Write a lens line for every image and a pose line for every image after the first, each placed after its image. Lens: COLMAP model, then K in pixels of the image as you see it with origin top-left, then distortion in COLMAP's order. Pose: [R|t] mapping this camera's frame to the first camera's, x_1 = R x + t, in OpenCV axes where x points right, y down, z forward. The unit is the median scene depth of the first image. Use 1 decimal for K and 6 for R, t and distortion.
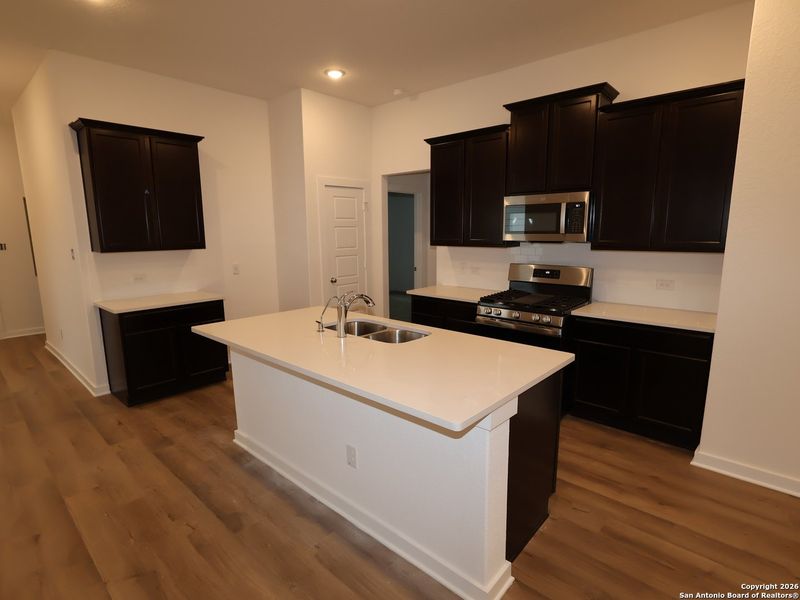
lens RADIAL K [[421.8, 0, 400.8], [0, 421.8, 301.4], [0, 0, 1]] dist [-0.000854, 0.001315]
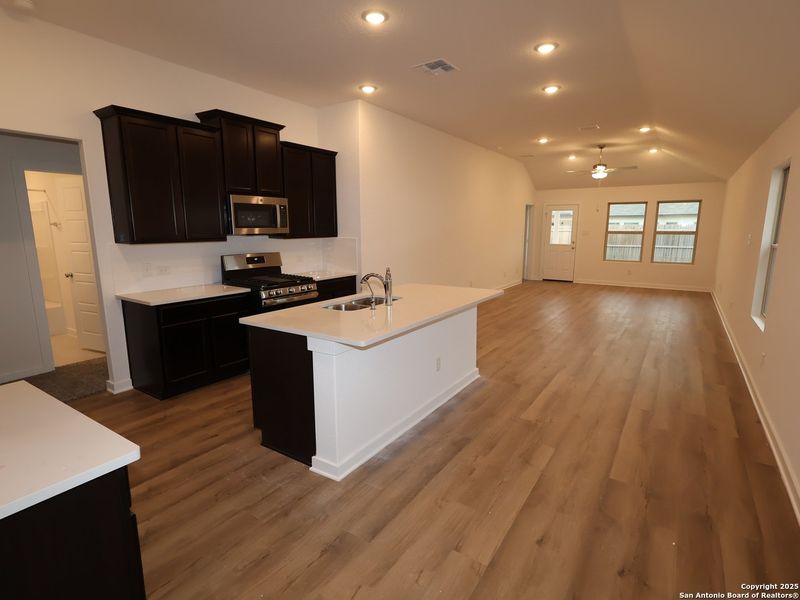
lens RADIAL K [[421.8, 0, 395.9], [0, 421.8, 302.1], [0, 0, 1]] dist [-0.000854, 0.001315]
pose [[-0.145020, -0.169796, 0.974751, -1.074429], [0.169803, 0.966278, 0.193582, -0.131924], [-0.974749, 0.193589, -0.111297, 0.857702]]
